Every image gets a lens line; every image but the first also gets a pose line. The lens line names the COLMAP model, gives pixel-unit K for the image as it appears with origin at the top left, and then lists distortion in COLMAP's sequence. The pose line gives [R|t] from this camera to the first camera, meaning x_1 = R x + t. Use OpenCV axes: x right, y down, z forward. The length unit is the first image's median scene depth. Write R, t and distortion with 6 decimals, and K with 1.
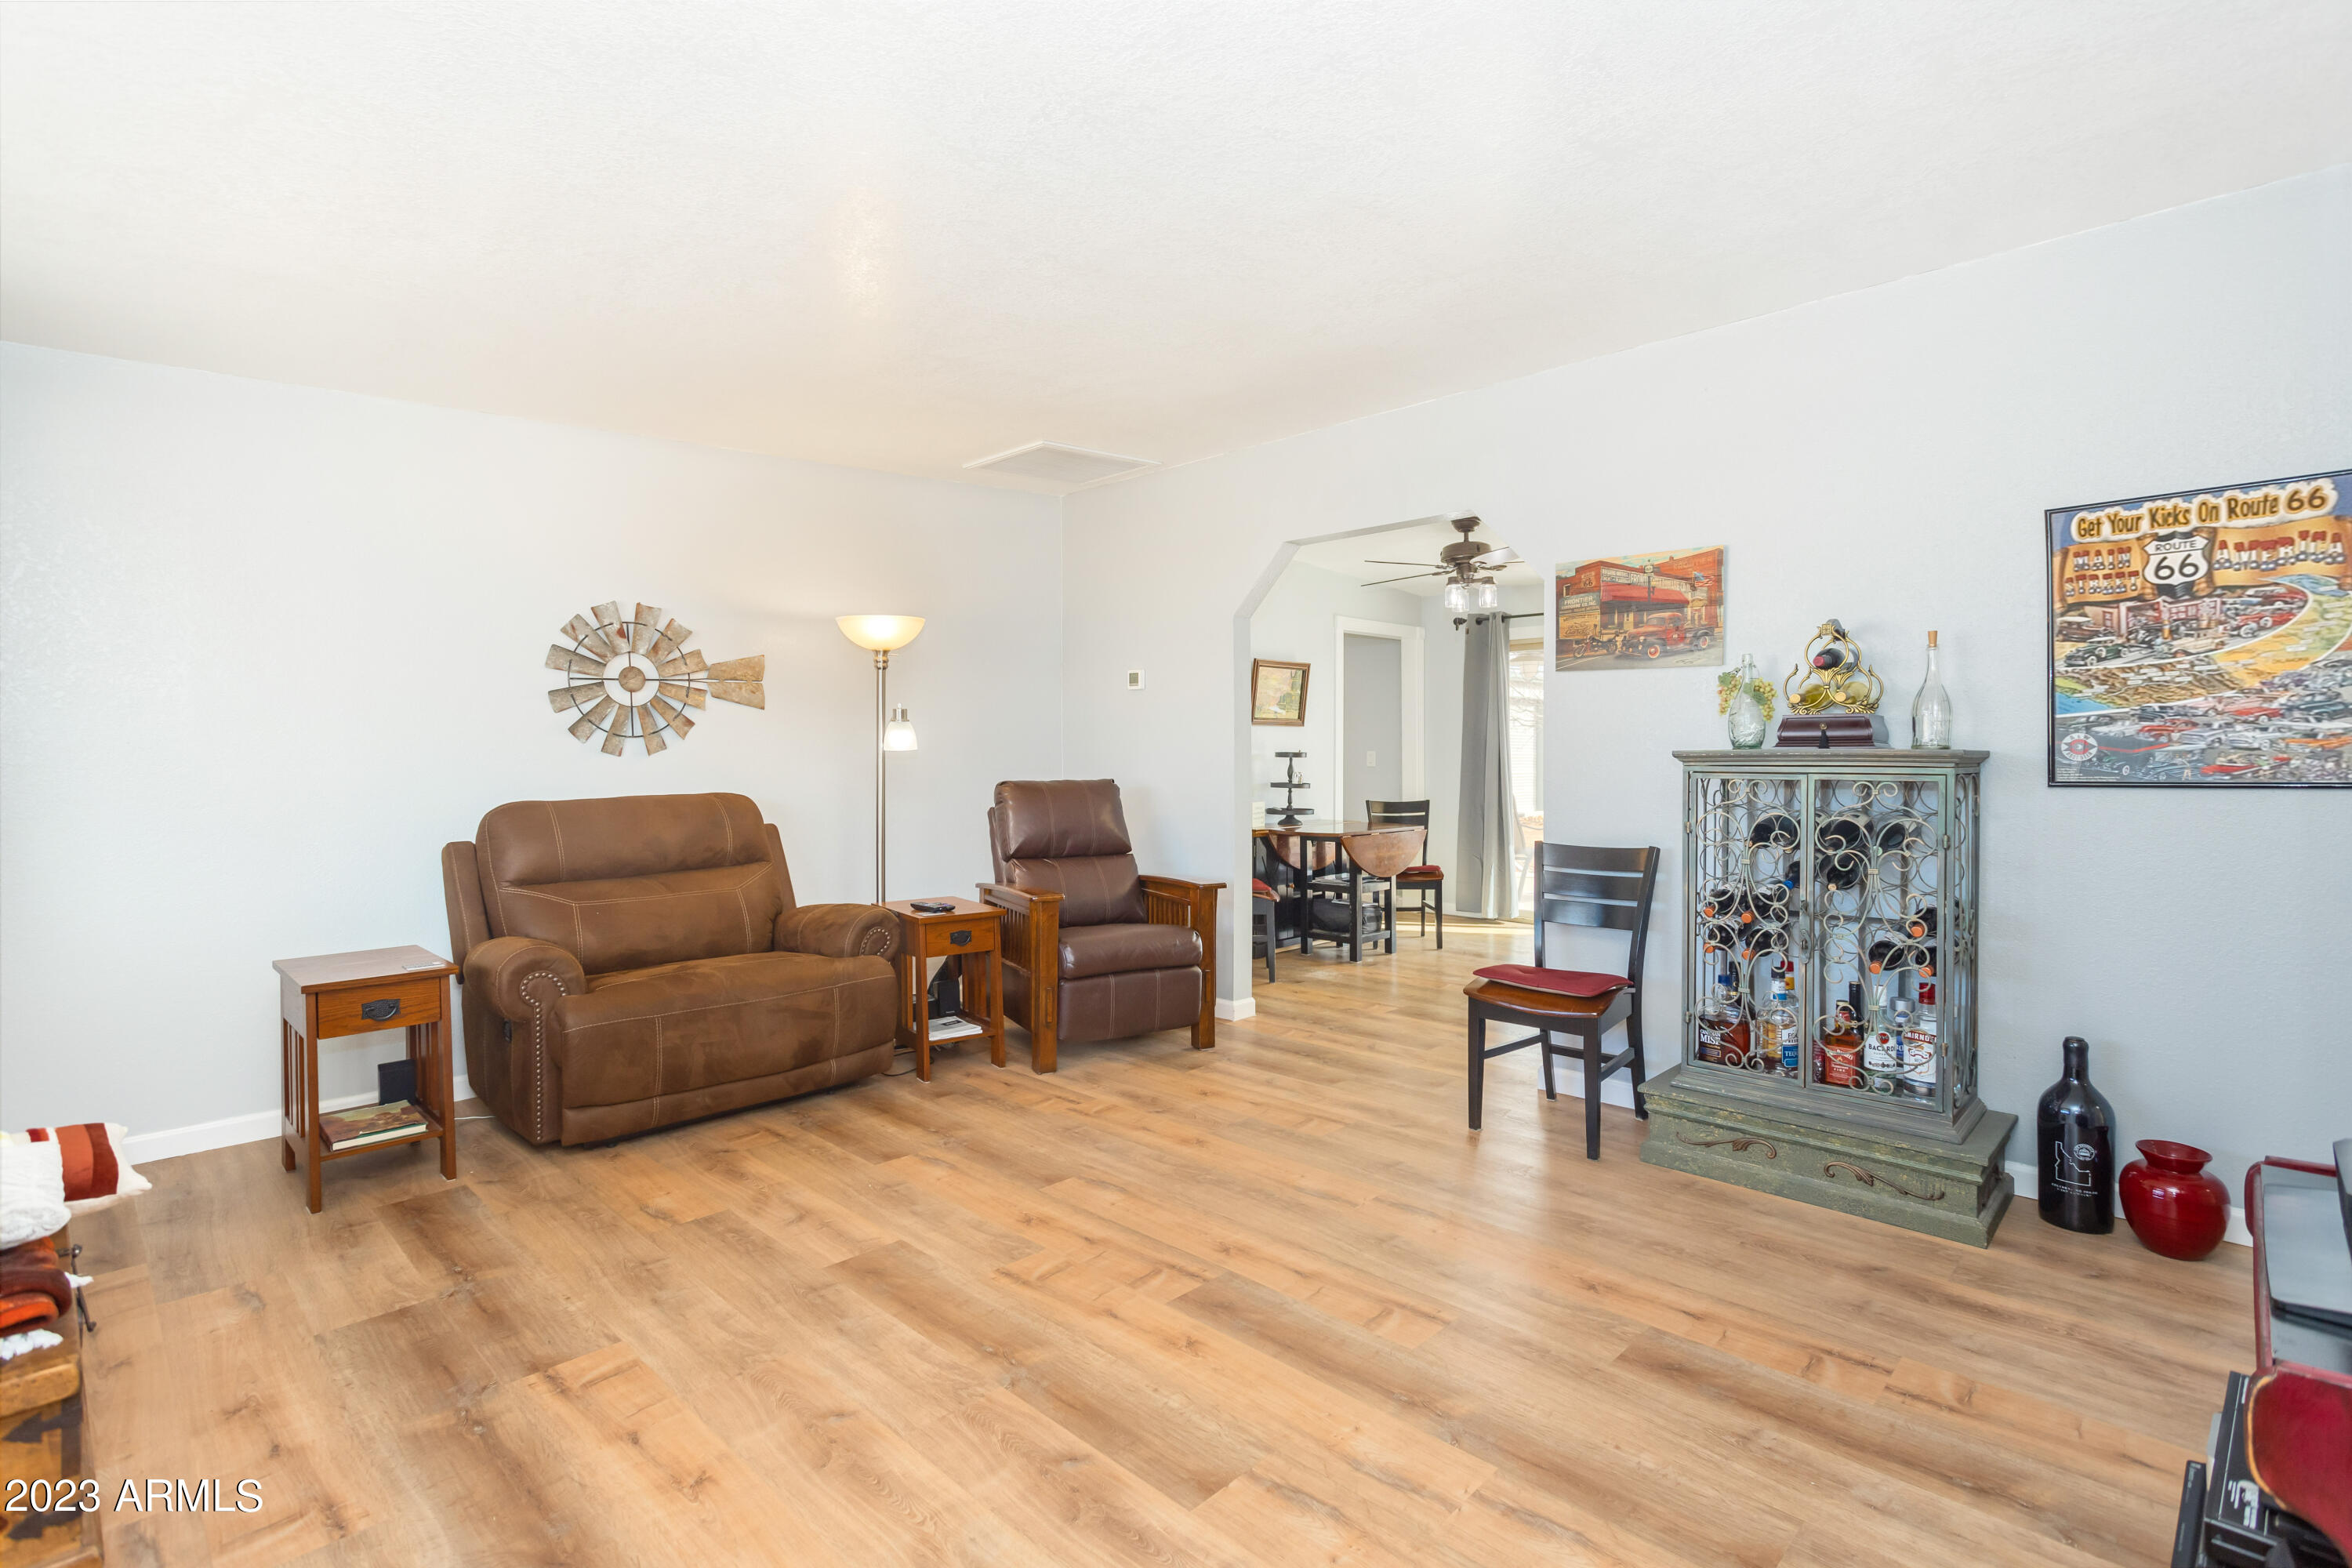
lens RADIAL K [[1135.9, 0, 1166.6], [0, 1135.9, 763.8], [0, 0, 1]] dist [0.005605, 0.000937]
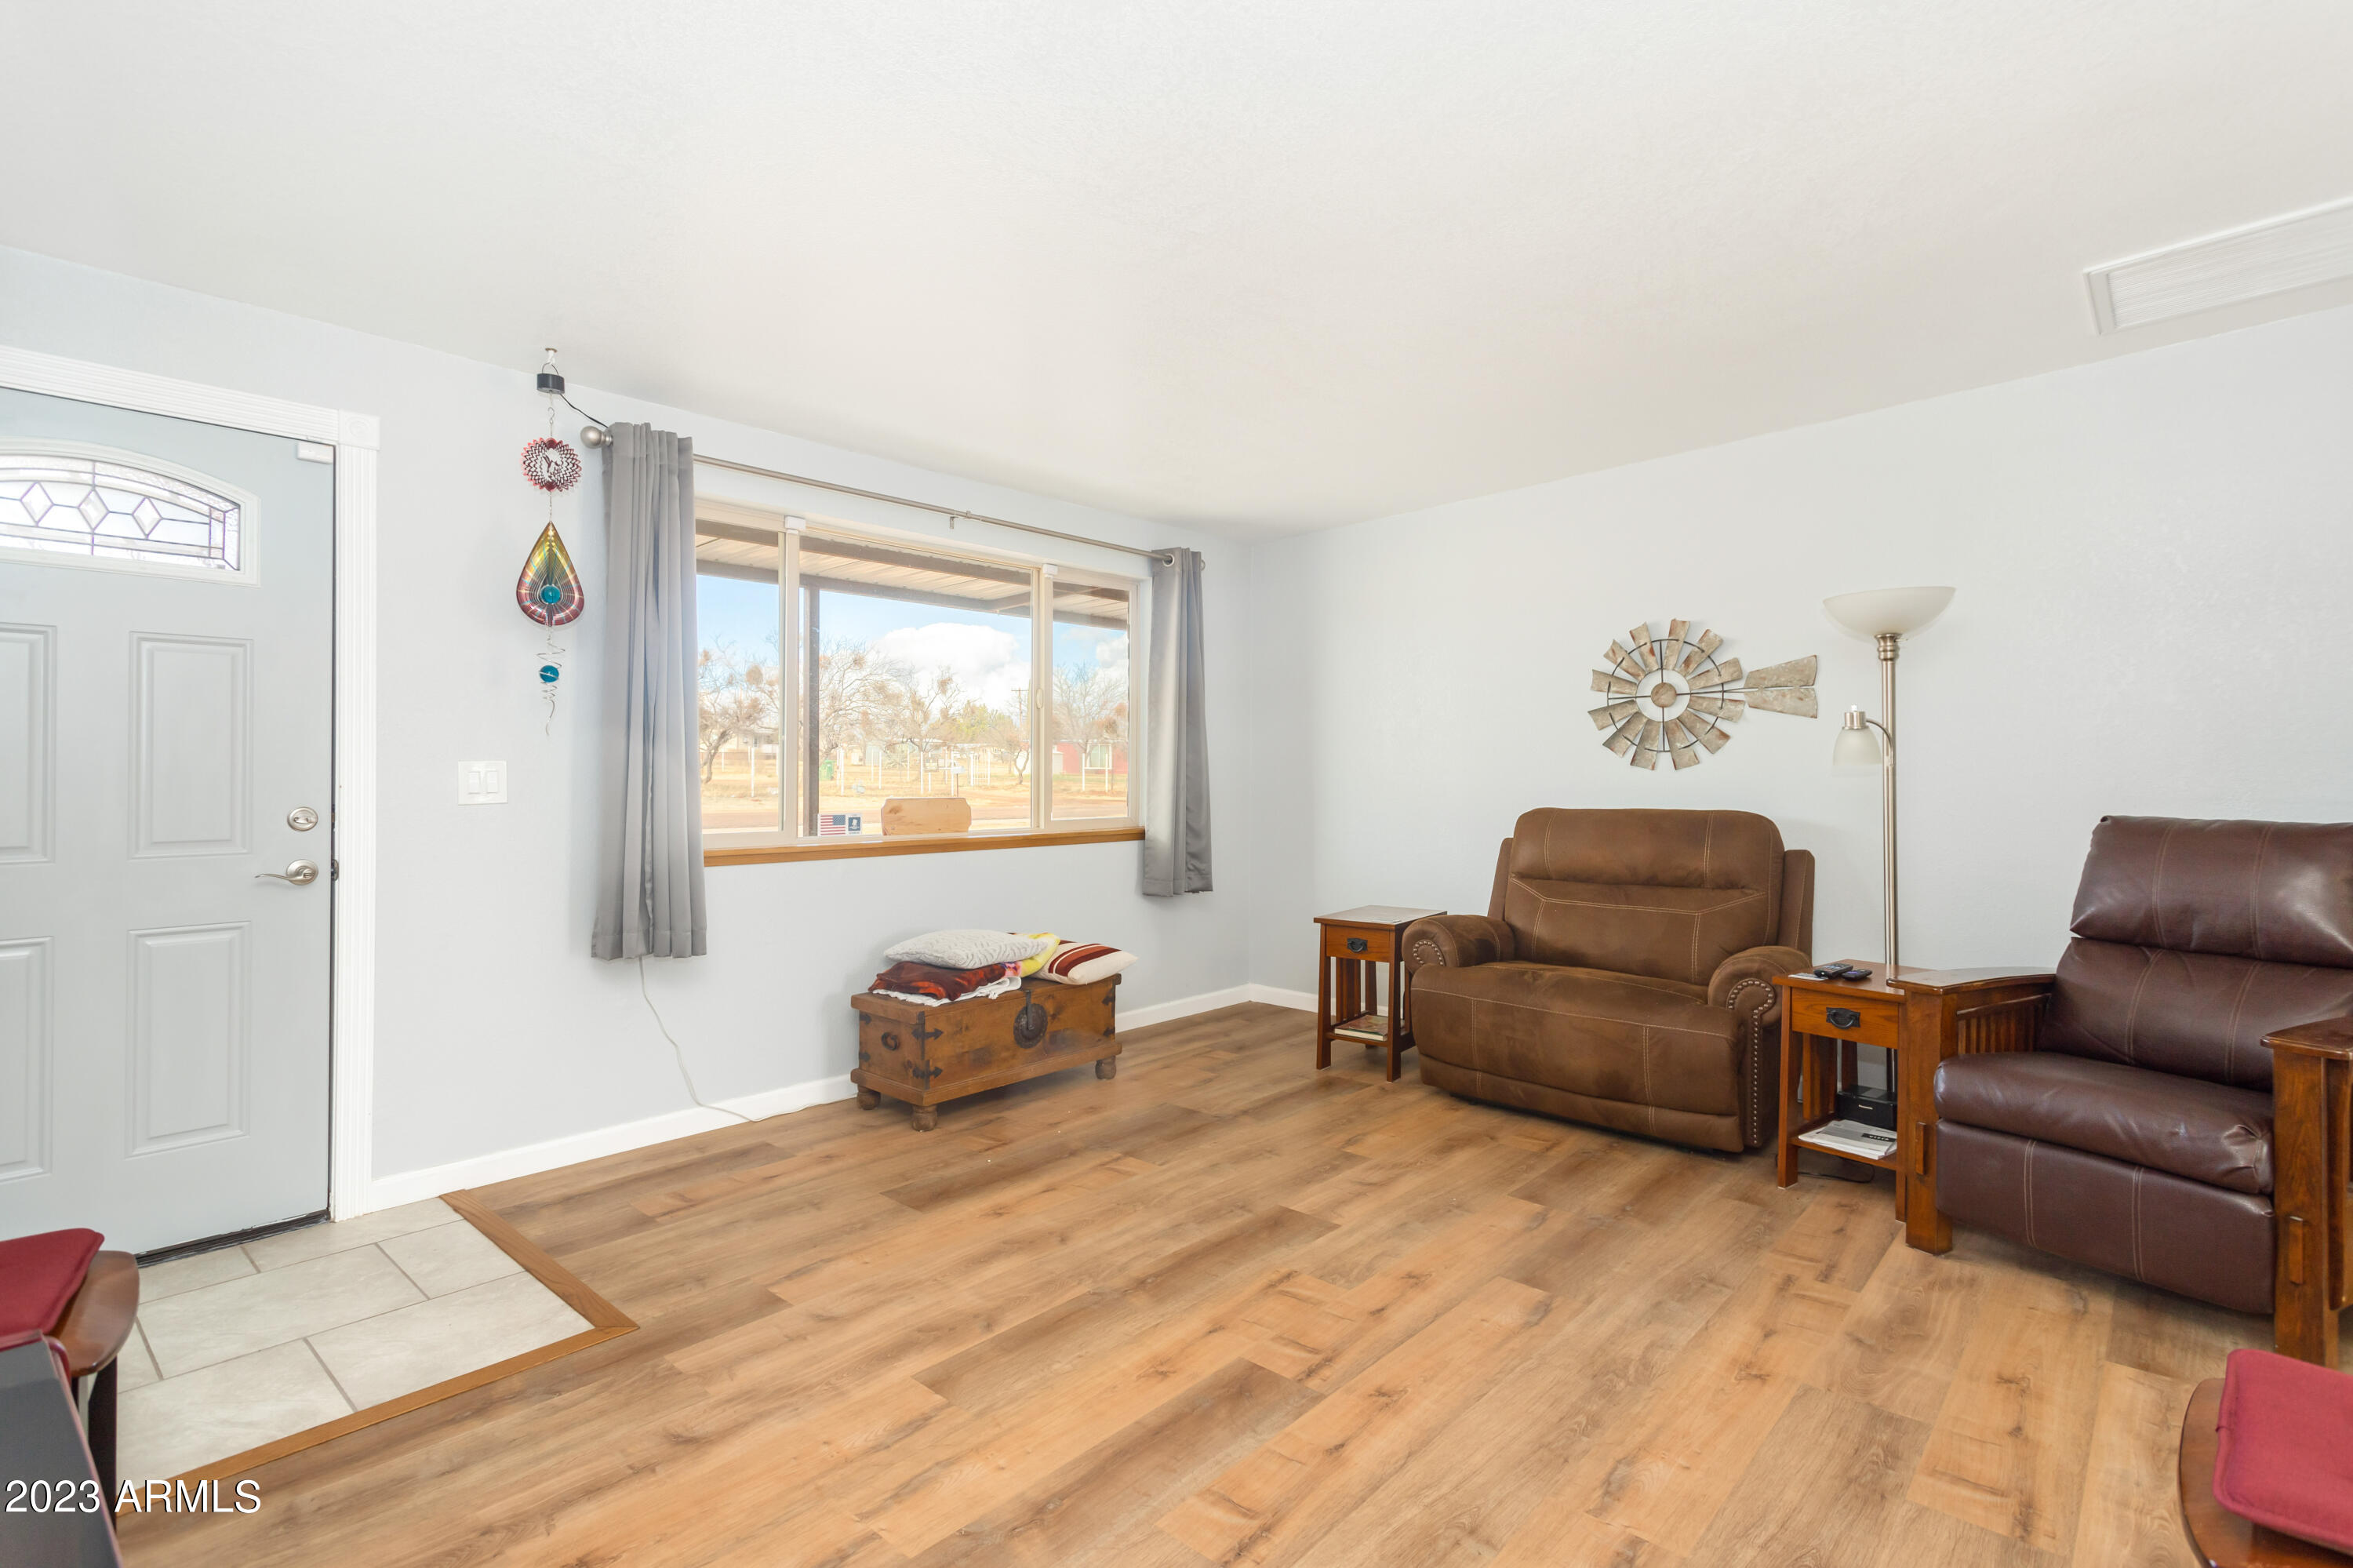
lens RADIAL K [[1136.4, 0, 1167.1], [0, 1136.4, 763.8], [0, 0, 1]] dist [0.005605, 0.000937]
pose [[0.028693, 0.000961, -0.999588, 0.645555], [-0.014750, 0.999891, 0.000538, -0.007894], [0.999479, 0.014728, 0.028704, 0.628929]]
